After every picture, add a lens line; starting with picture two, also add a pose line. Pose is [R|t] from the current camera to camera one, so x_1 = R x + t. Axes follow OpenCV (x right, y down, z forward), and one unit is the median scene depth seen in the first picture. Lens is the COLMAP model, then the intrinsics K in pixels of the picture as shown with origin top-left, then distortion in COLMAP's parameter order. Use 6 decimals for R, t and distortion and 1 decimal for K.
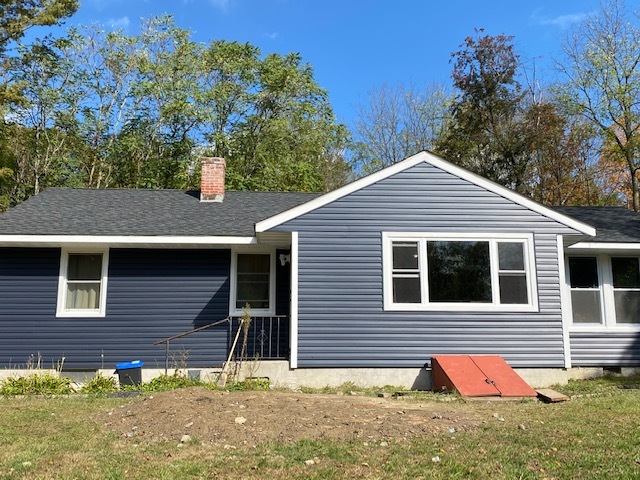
lens RADIAL K [[650.8, 0, 315.7], [0, 650.8, 241.5], [0, 0, 1]] dist [0.108148, -0.012838]
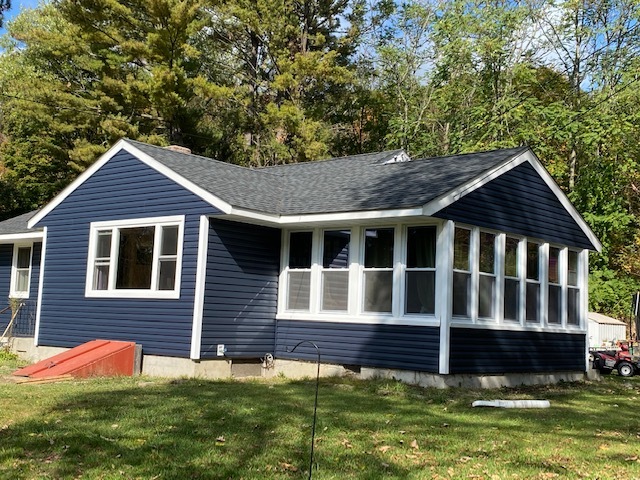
lens RADIAL K [[835.9, 0, 320.0], [0, 835.9, 240.0], [0, 0, 1]] dist [0.098766, -0.005714]
pose [[0.693838, -0.036388, -0.719211, 1.324319], [0.076076, 0.996838, 0.022957, 0.010649], [0.716102, -0.070644, 0.694412, 0.312738]]
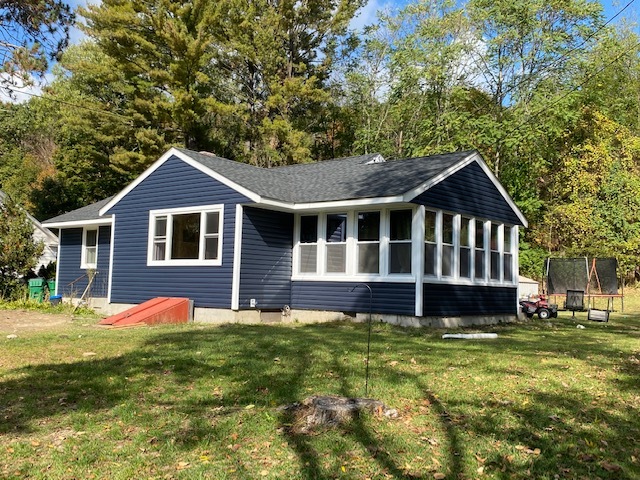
lens RADIAL K [[650.8, 0, 315.7], [0, 650.8, 241.5], [0, 0, 1]] dist [0.108148, -0.012838]
pose [[0.714203, -0.027185, -0.699410, 1.334557], [0.089197, 0.994633, 0.052423, 0.009963], [0.694232, -0.099826, 0.712795, 0.227362]]
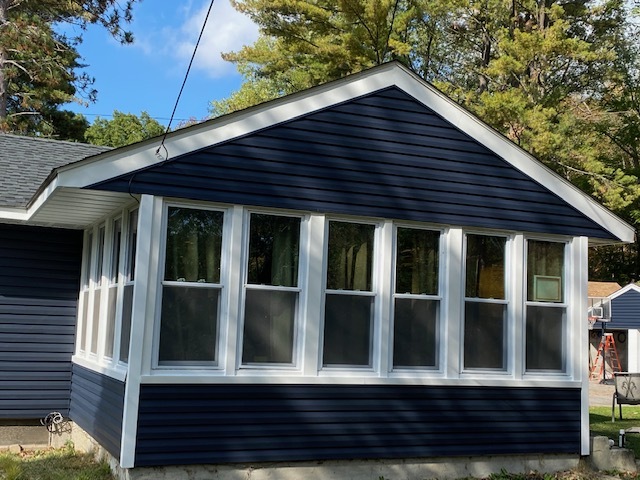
lens RADIAL K [[858.9, 0, 320.0], [0, 858.9, 240.0], [0, 0, 1]] dist [0.000162, -0.008974]
pose [[0.332869, -0.083988, -0.939225, 1.299259], [0.121743, 0.991517, -0.045518, 0.099407], [0.935081, -0.099193, 0.340270, 1.078963]]
